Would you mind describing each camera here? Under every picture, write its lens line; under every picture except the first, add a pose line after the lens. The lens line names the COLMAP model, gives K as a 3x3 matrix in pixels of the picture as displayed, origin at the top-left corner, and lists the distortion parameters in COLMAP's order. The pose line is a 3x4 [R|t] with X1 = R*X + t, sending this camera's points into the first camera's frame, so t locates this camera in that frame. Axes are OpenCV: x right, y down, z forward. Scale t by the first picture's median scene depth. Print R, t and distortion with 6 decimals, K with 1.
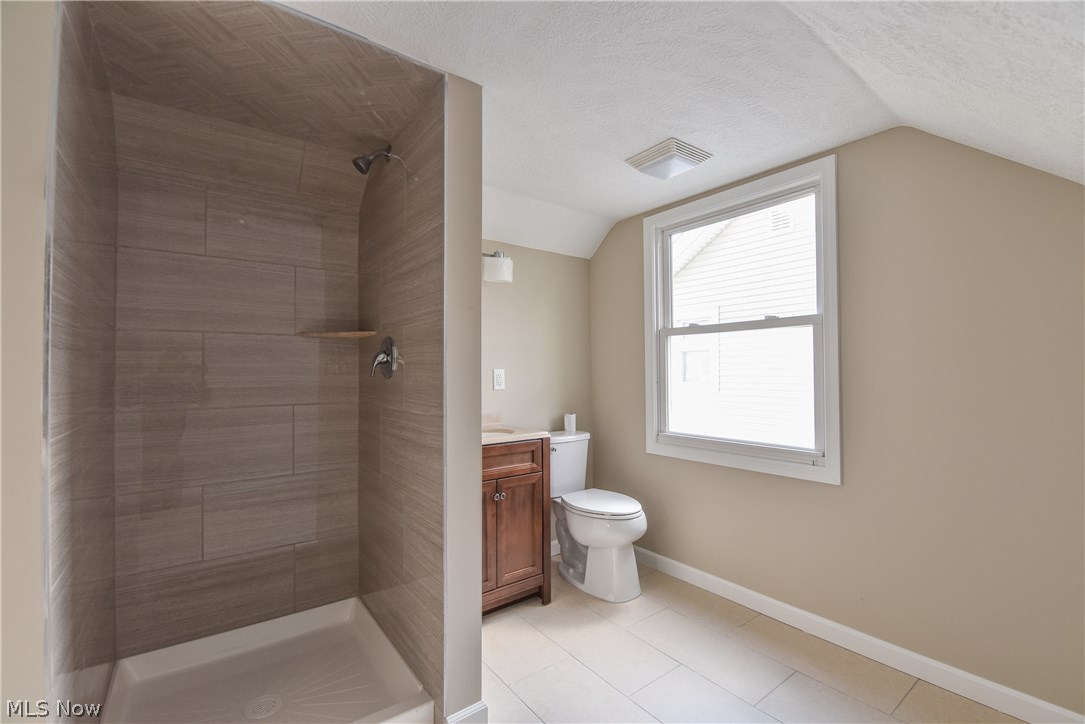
lens RADIAL K [[466.8, 0, 543.0], [0, 466.8, 356.7], [0, 0, 1]] dist [0.001602, -0.010120]
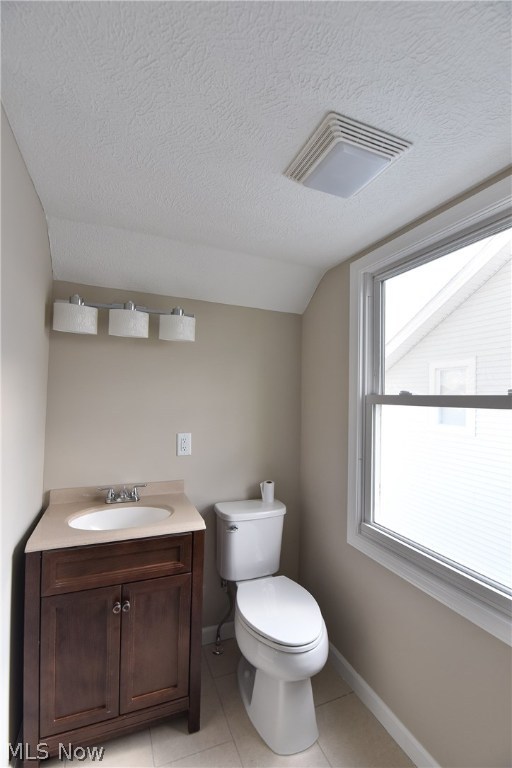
lens RADIAL K [[330.4, 0, 251.4], [0, 330.4, 383.5], [0, 0, 1]] dist [0.001602, -0.010120]
pose [[0.966599, 0.019326, -0.255565, 0.215220], [-0.023460, 0.999638, -0.013136, -0.071443], [0.255219, 0.018693, 0.966703, 0.406804]]
